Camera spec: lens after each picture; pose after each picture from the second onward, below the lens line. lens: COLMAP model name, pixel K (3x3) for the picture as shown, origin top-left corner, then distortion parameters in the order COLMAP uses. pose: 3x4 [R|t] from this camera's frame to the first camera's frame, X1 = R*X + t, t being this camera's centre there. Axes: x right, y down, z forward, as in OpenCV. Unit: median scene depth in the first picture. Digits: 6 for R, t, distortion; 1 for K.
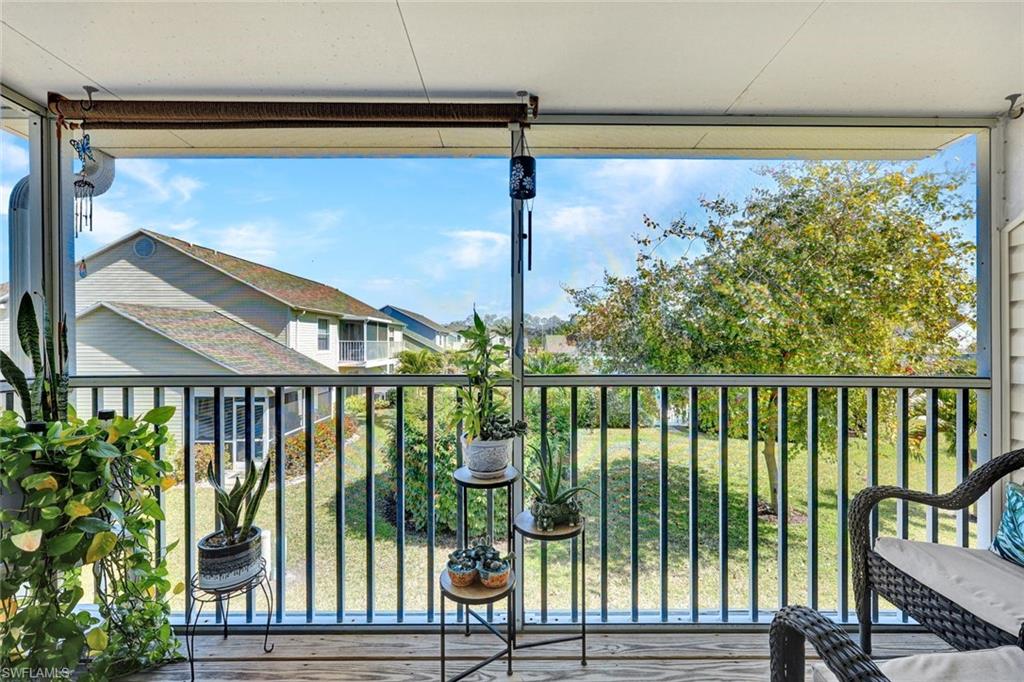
lens RADIAL K [[410.2, 0, 510.3], [0, 410.2, 341.8], [0, 0, 1]] dist [0.000150, -0.000041]
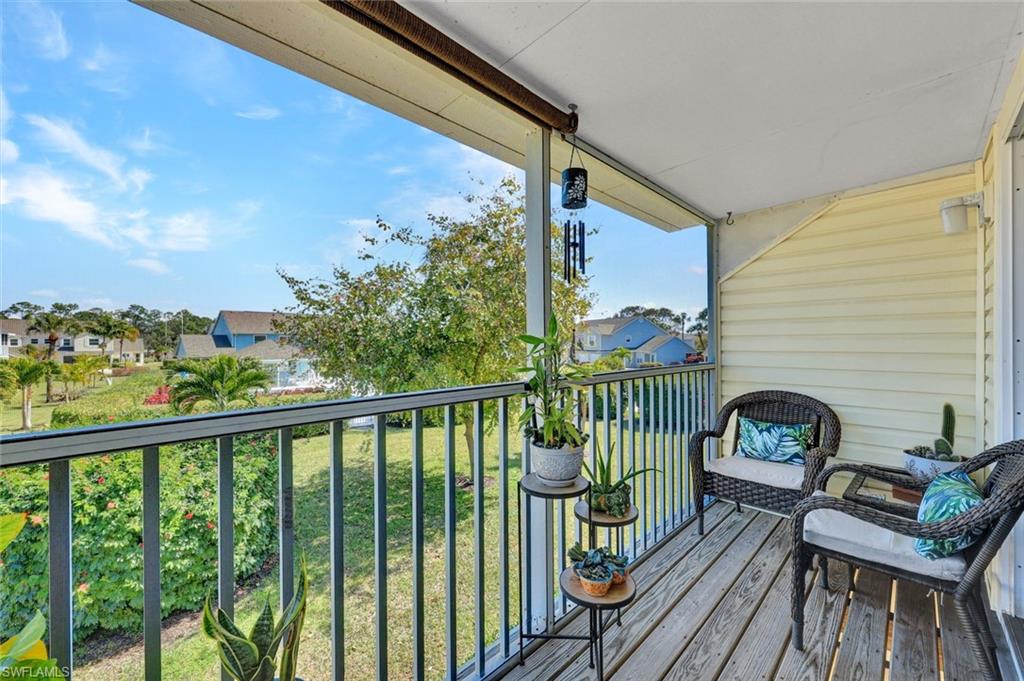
lens RADIAL K [[410.2, 0, 510.3], [0, 410.2, 341.3], [0, 0, 1]] dist [0.000150, -0.000041]
pose [[0.707204, -0.003839, 0.706999, -0.150239], [0.005343, 0.999986, 0.000086, -0.002492], [-0.706990, 0.003717, 0.707214, 0.069797]]
